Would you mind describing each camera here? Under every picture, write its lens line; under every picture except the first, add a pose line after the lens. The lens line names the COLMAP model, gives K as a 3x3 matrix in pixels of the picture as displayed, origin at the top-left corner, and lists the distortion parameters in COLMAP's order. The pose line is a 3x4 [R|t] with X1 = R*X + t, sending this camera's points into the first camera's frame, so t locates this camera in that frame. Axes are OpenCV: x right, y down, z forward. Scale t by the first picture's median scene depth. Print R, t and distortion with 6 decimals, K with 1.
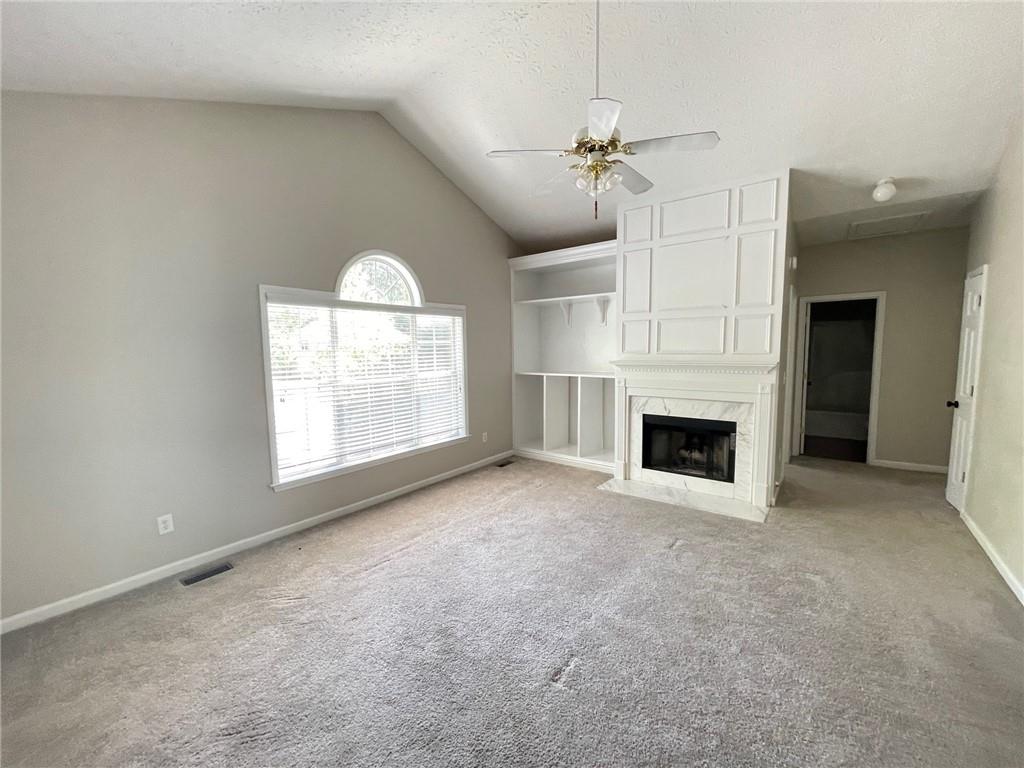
lens RADIAL K [[414.1, 0, 512.0], [0, 414.1, 384.0], [0, 0, 1]] dist [0.012103, 0.000091]
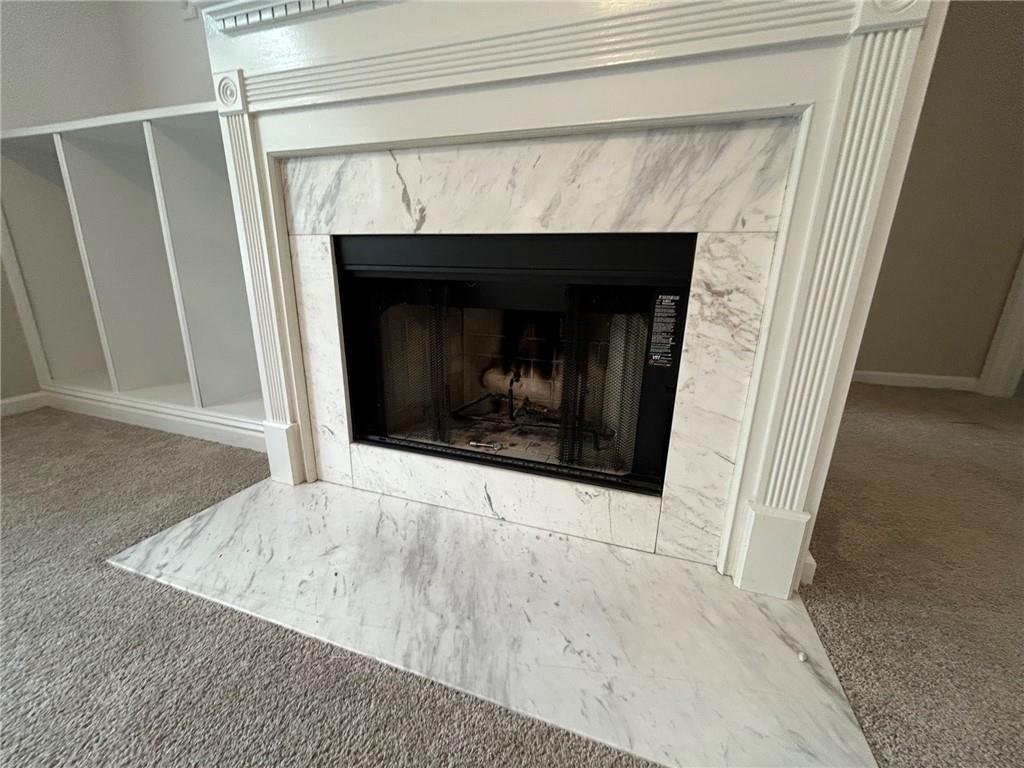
lens RADIAL K [[420.6, 0, 512.0], [0, 420.6, 384.0], [0, 0, 1]] dist [0.001524, 0.000020]
pose [[0.946496, -0.063088, 0.316490, 0.345204], [-0.000981, 0.980139, 0.198310, 0.113056], [-0.322715, -0.188010, 0.927635, 0.744973]]
